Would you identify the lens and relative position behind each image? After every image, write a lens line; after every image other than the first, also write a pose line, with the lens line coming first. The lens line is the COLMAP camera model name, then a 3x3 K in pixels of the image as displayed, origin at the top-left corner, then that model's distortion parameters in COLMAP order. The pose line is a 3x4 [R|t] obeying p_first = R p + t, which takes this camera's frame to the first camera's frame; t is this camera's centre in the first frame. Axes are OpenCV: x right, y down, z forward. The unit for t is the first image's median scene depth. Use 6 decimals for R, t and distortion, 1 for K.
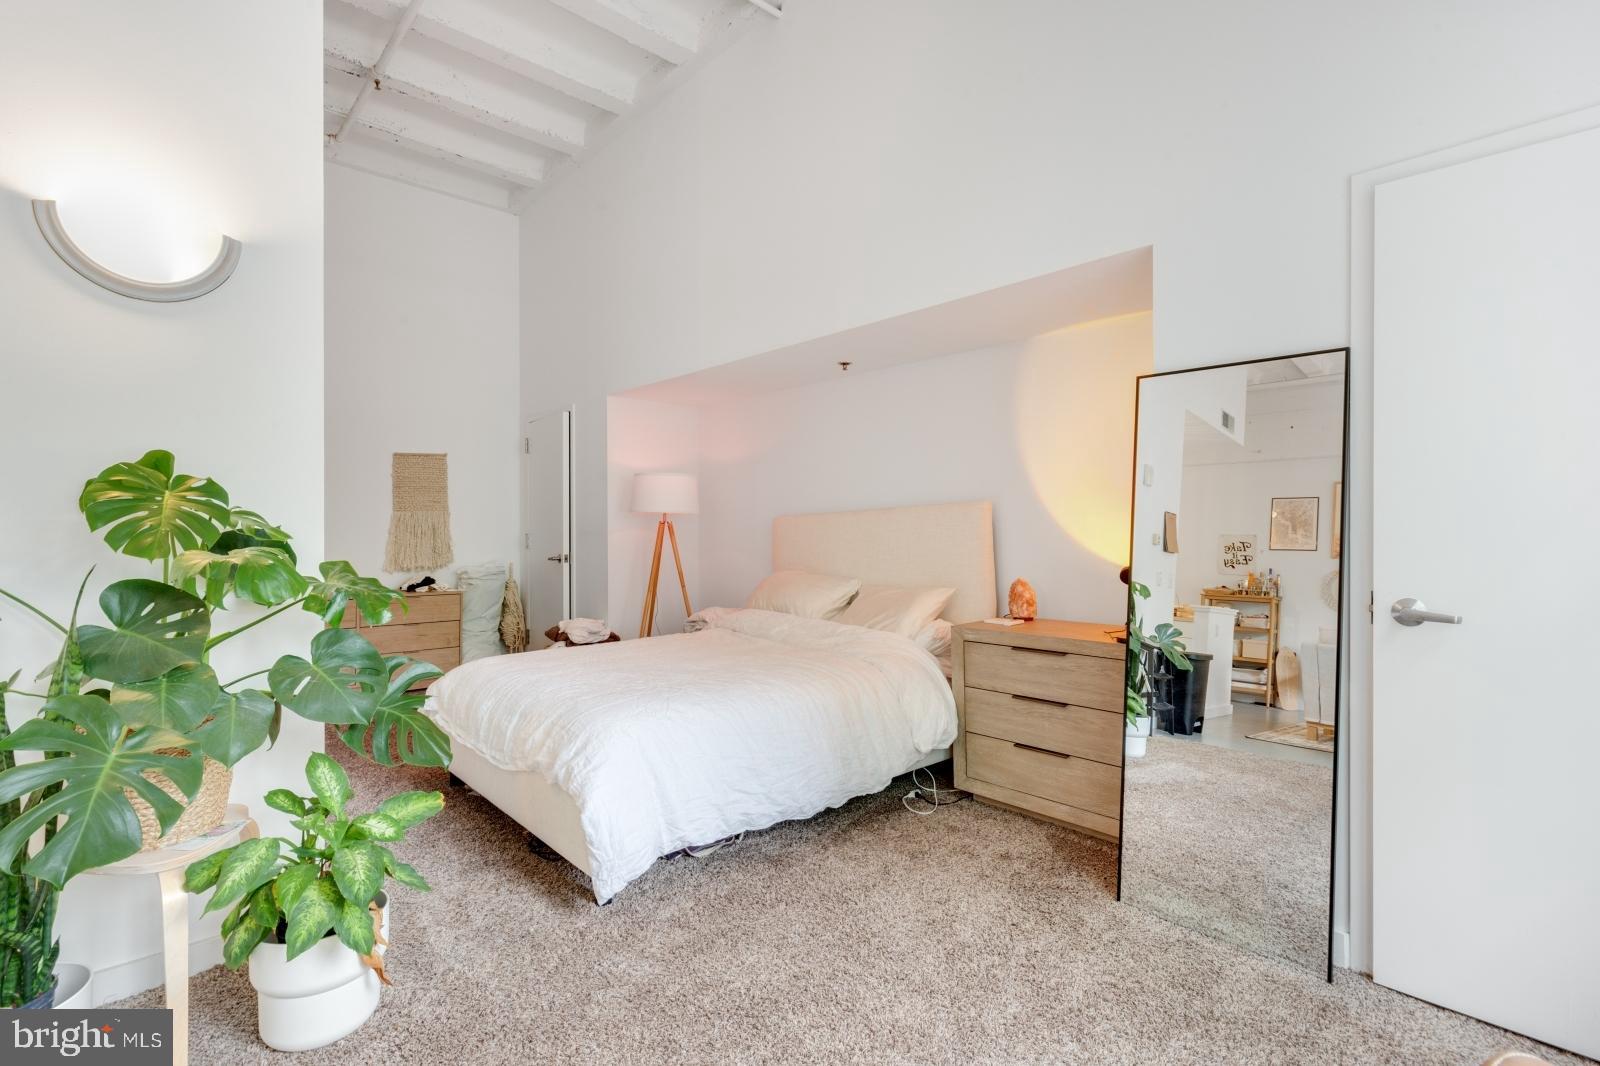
lens RADIAL K [[724.3, 0, 801.4], [0, 724.3, 528.1], [0, 0, 1]] dist [0.006388, -0.003319]
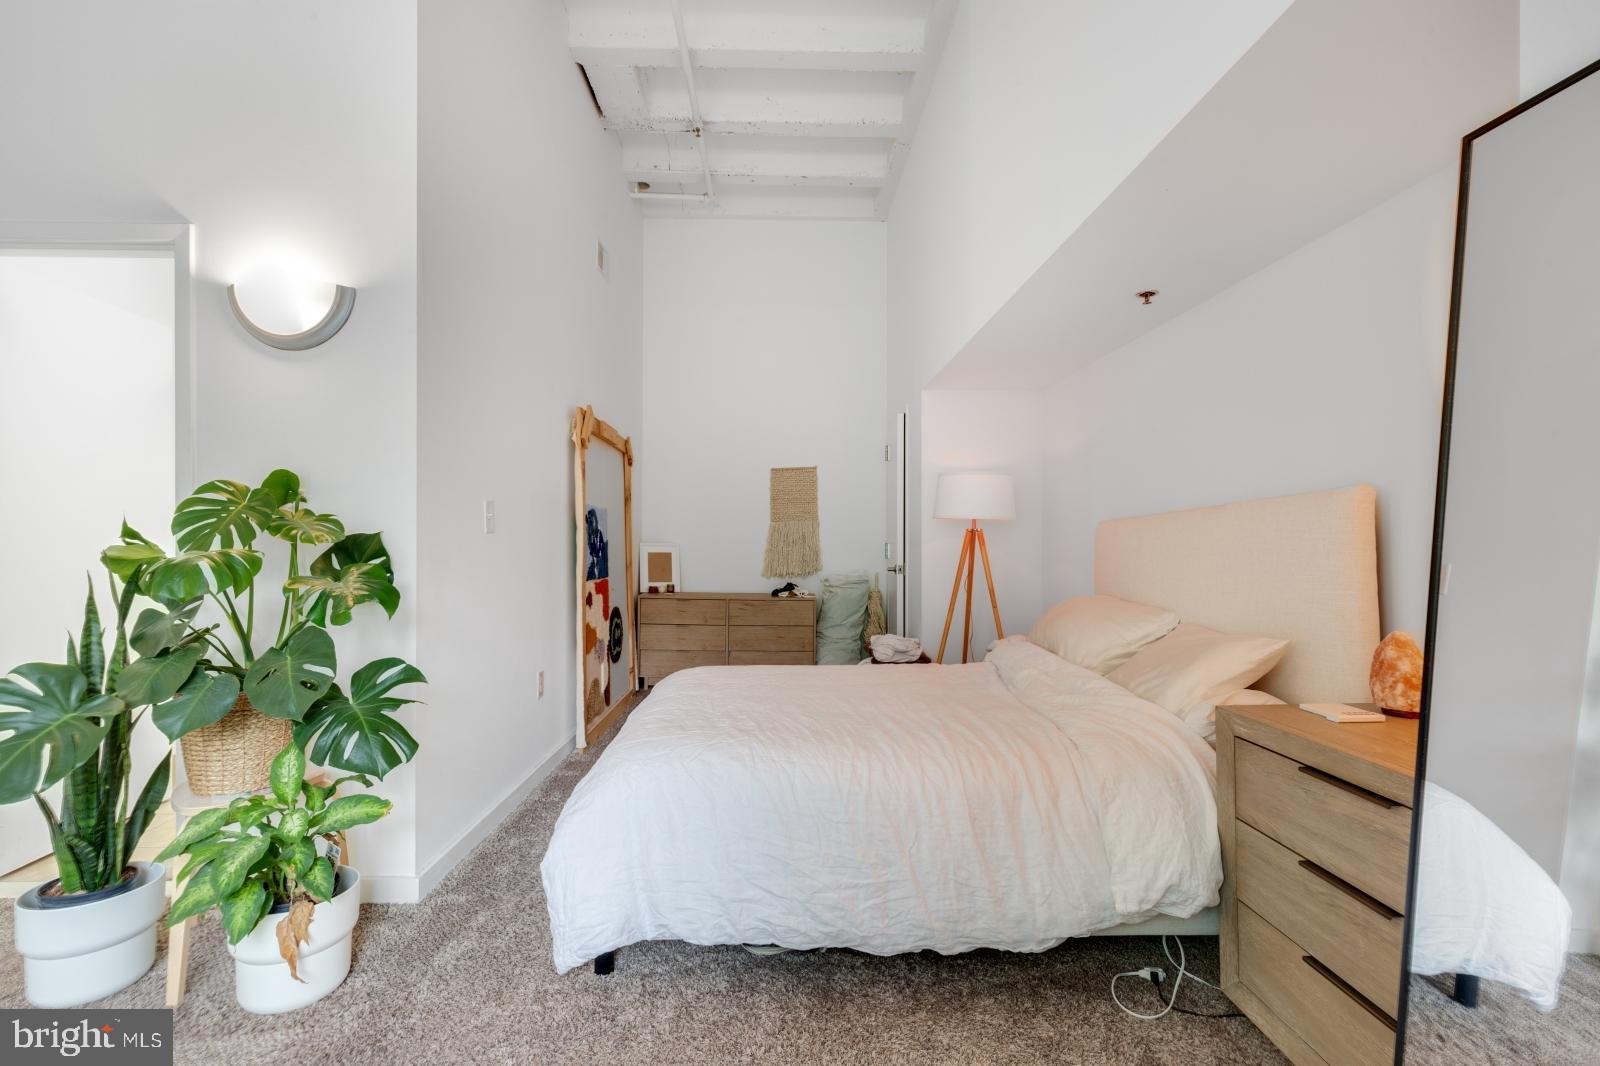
lens RADIAL K [[724.3, 0, 807.0], [0, 724.3, 539.2], [0, 0, 1]] dist [0.006388, -0.003319]
pose [[0.765794, 0.002112, -0.643083, 0.290049], [-0.002335, 0.999997, 0.000504, 0.003688], [0.643082, 0.001116, 0.765797, 0.313117]]
